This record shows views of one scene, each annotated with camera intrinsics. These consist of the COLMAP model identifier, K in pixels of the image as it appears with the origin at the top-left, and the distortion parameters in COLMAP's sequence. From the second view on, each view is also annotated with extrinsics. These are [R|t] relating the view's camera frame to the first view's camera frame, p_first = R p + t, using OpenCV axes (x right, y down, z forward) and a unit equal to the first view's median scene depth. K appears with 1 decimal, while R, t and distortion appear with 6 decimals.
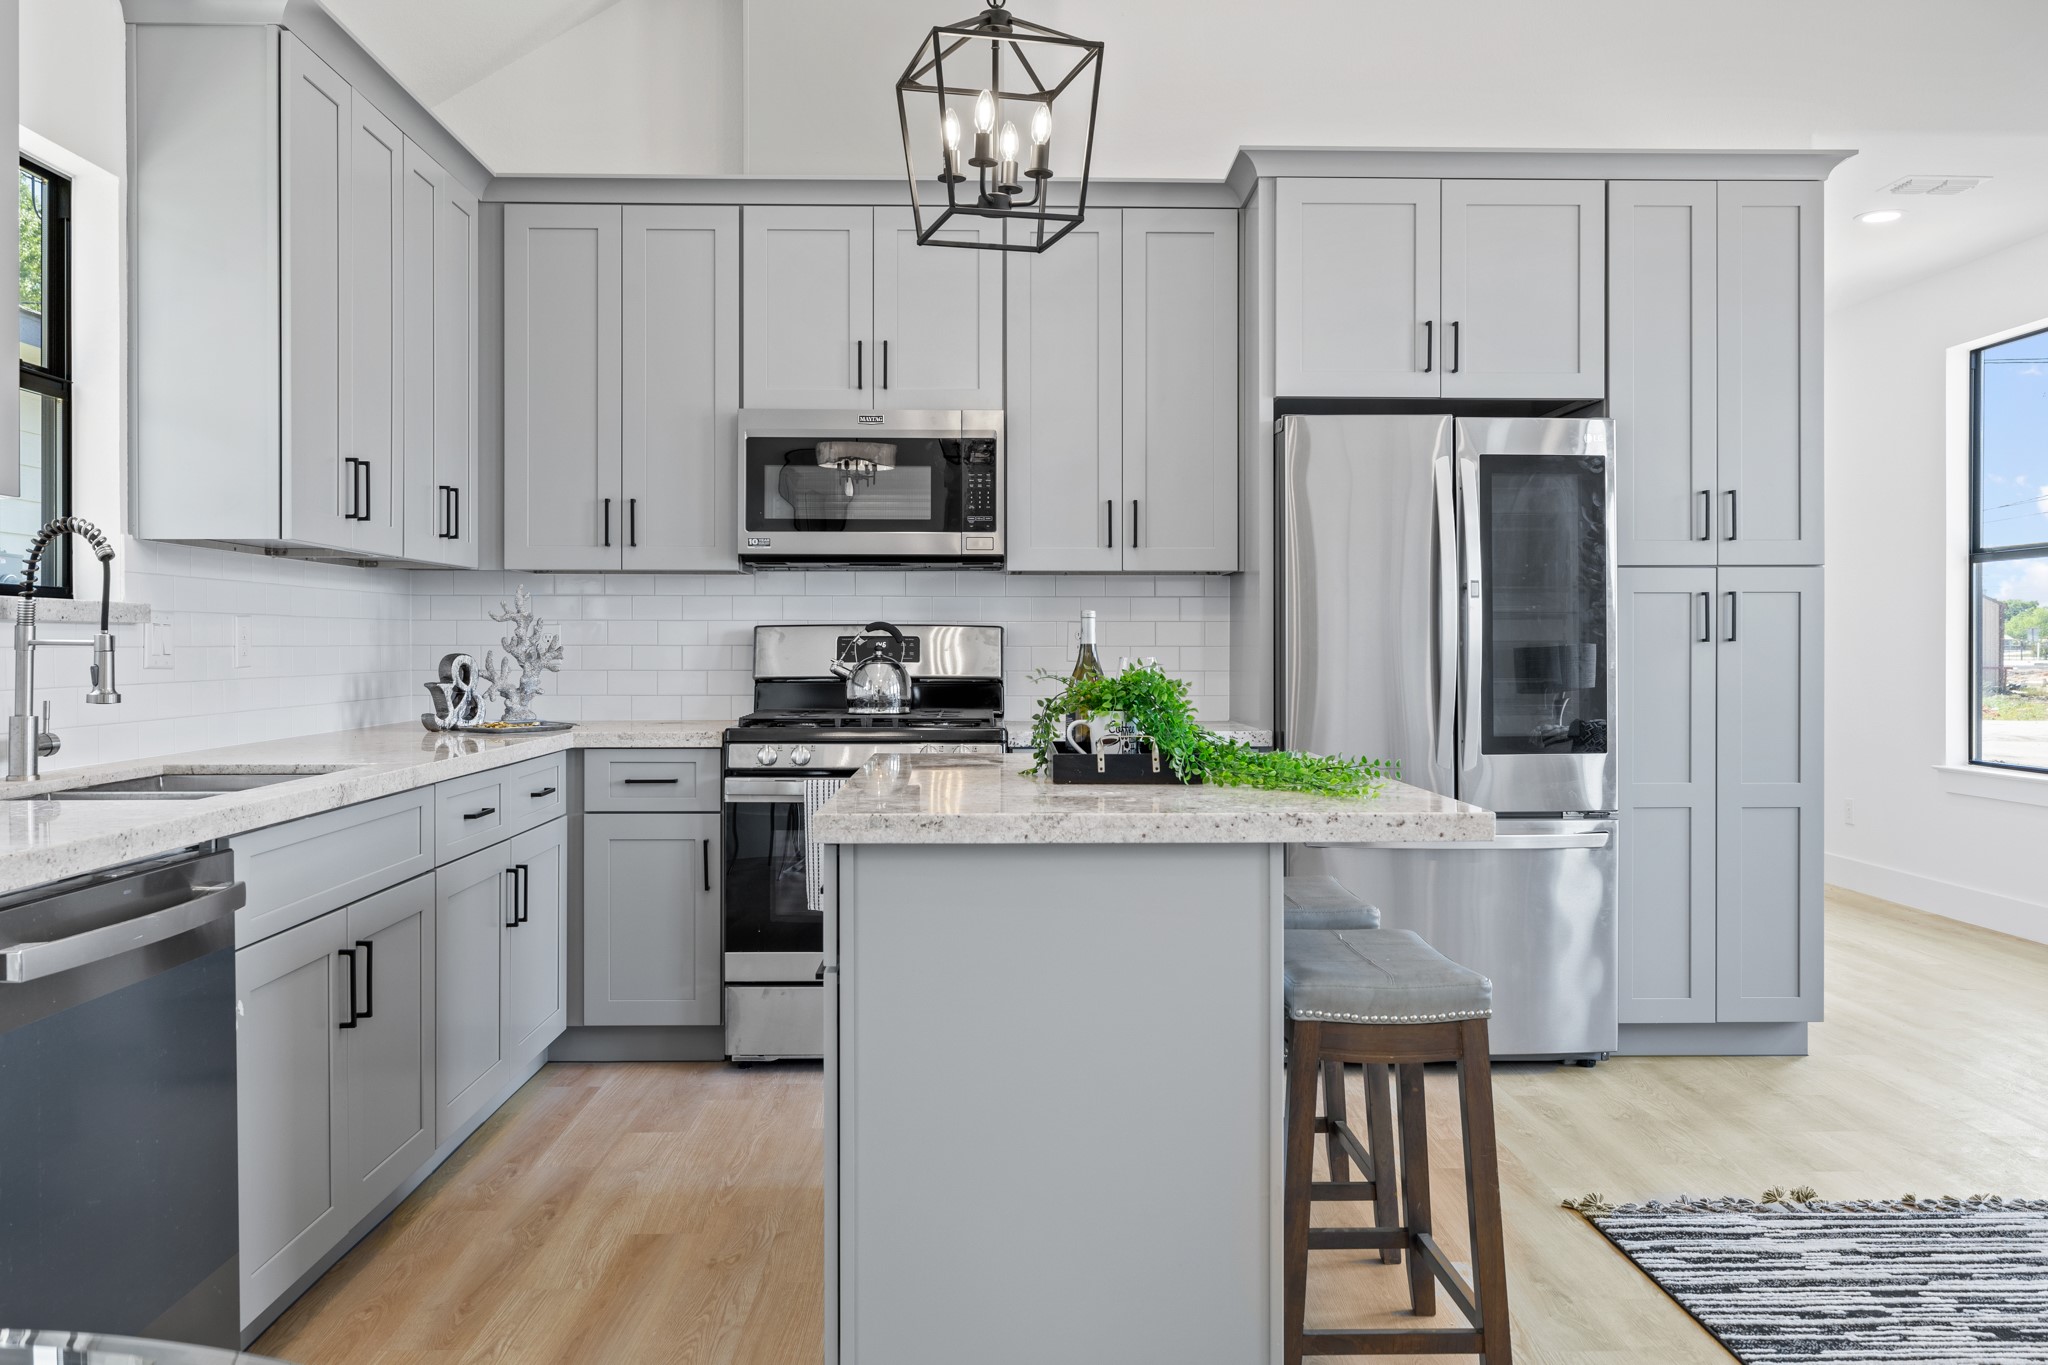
lens RADIAL K [[1626.7, 0, 1023.4], [0, 1626.7, 651.6], [0, 0, 1]] dist [-0.001423, -0.000555]
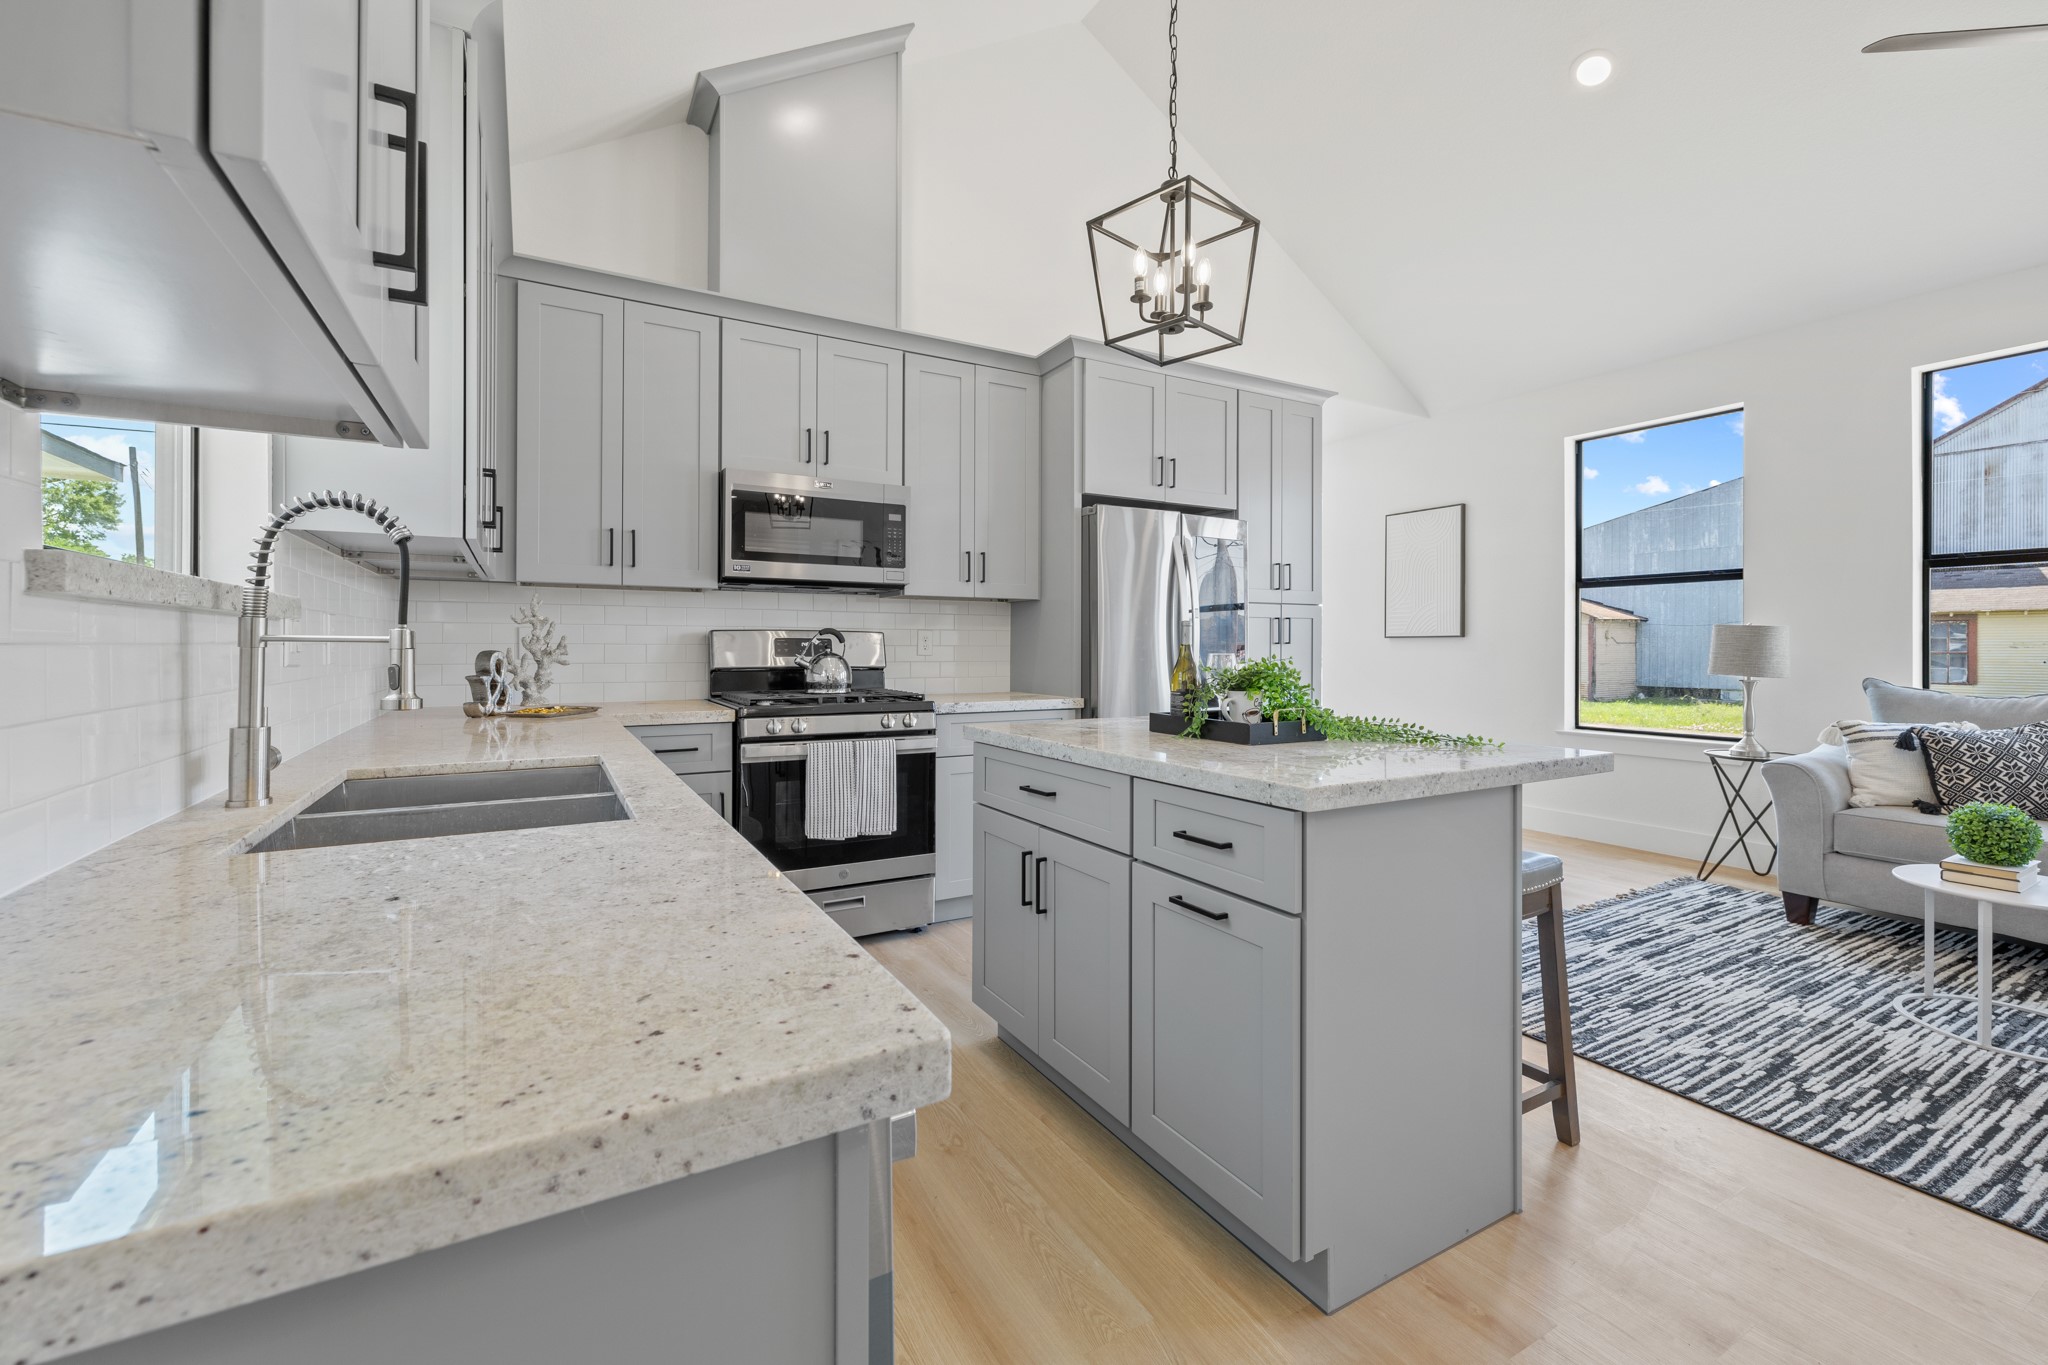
lens RADIAL K [[851.8, 0, 1022.1], [0, 851.8, 646.1], [0, 0, 1]] dist [-0.001571, -0.000126]
pose [[0.879944, 0.002455, 0.475071, -0.304121], [-0.001091, 0.999994, -0.003147, -0.000476], [-0.475077, 0.002251, 0.879942, 0.277491]]
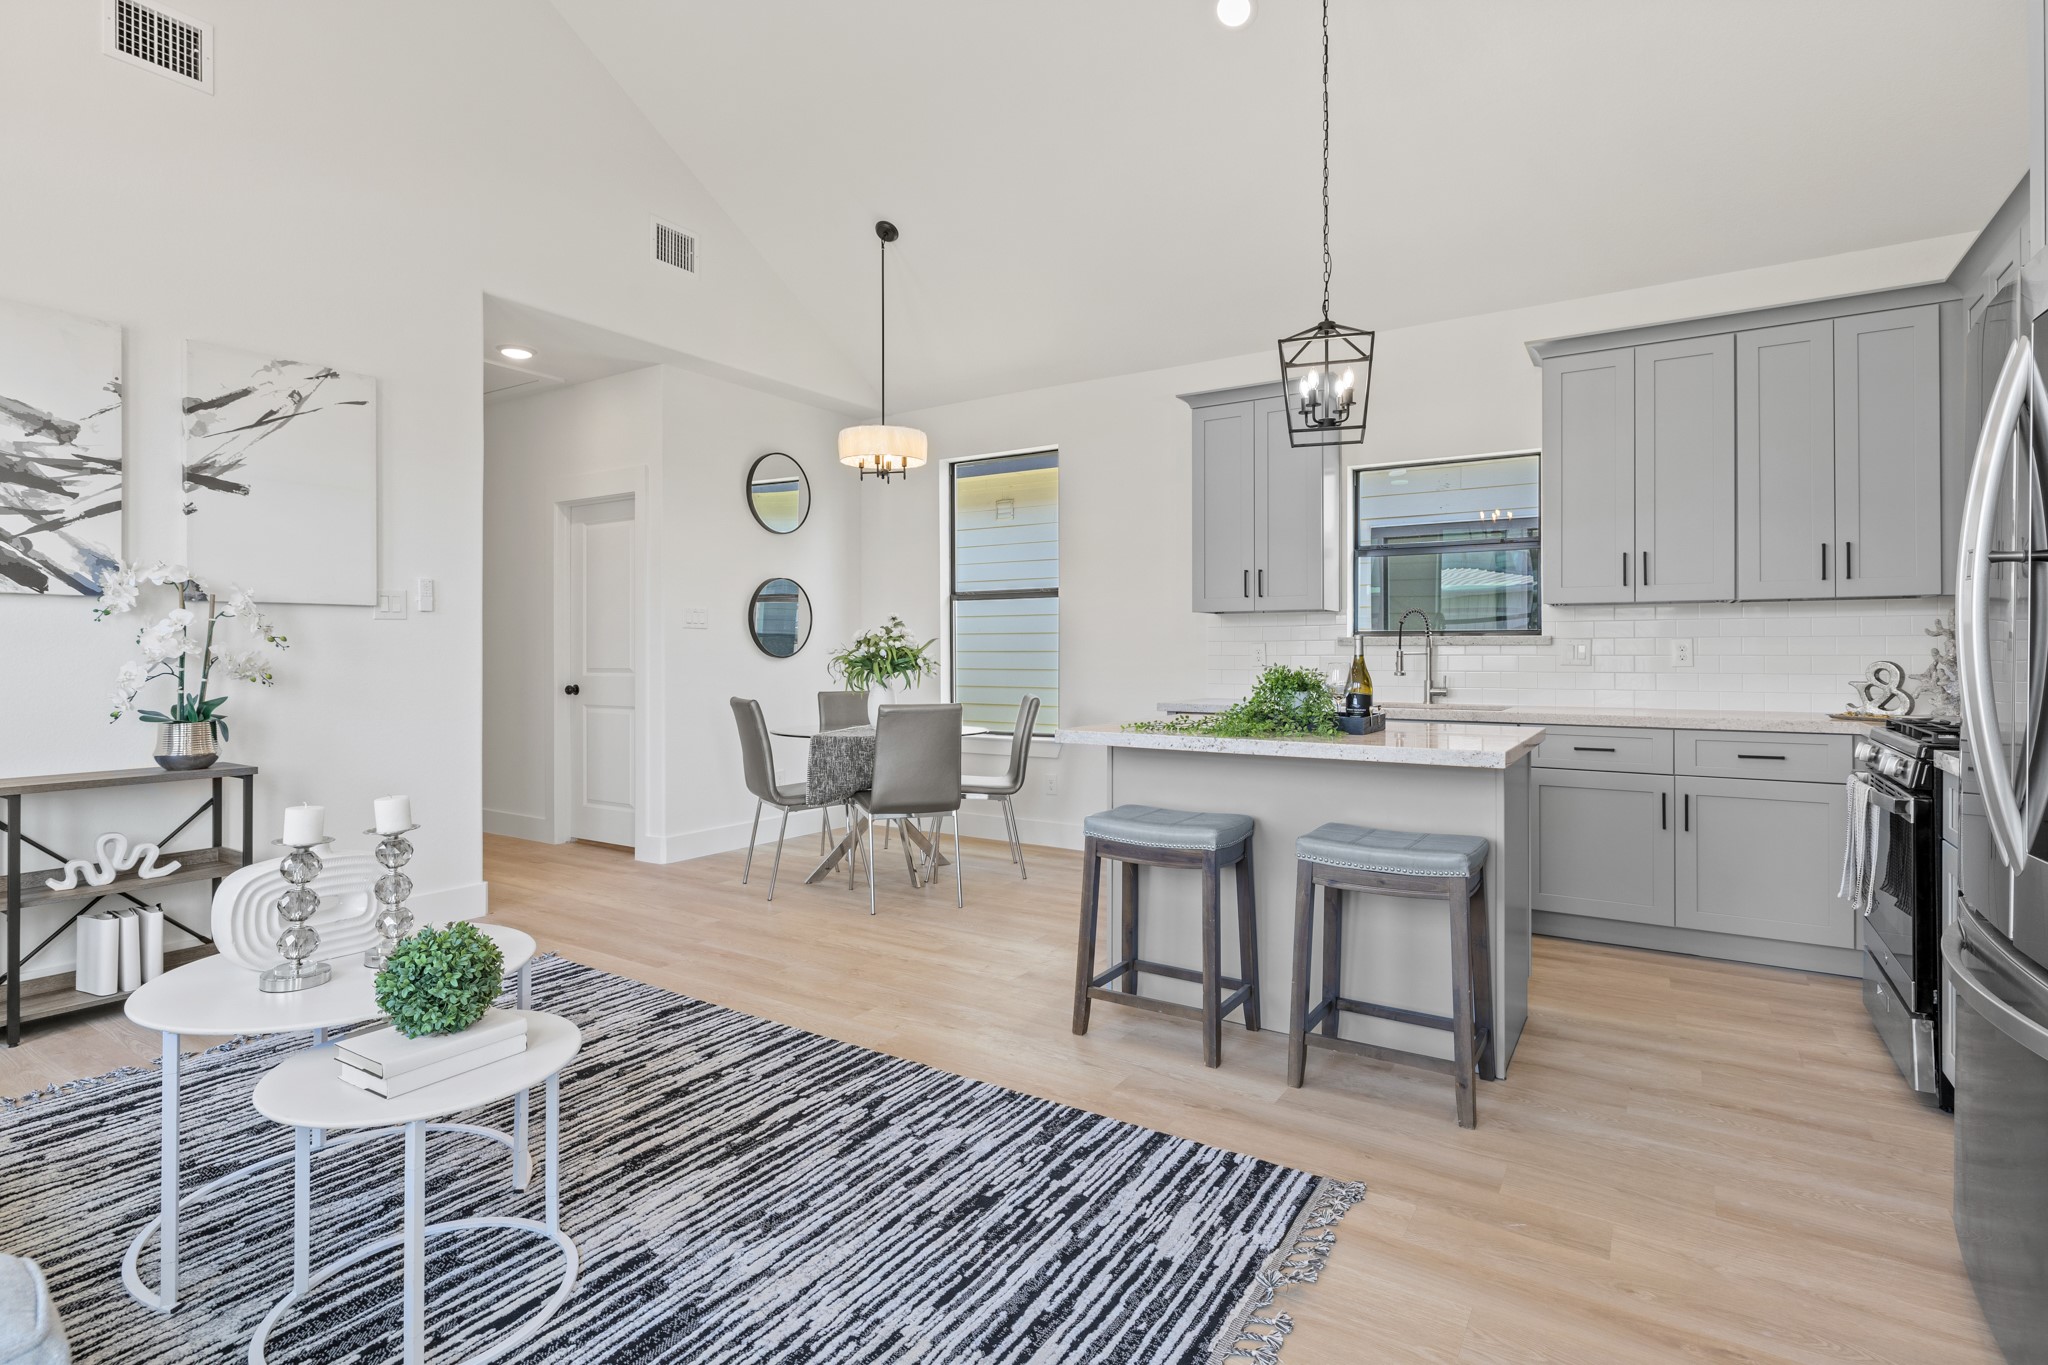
lens RADIAL K [[1001.3, 0, 1023.9], [0, 1001.3, 649.2], [0, 0, 1]] dist [0.000124, 0.000019]
pose [[-0.558083, -0.001832, -0.829783, 0.745752], [-0.003537, 0.999994, 0.000171, -0.006689], [0.829777, 0.003030, -0.558086, 0.881943]]
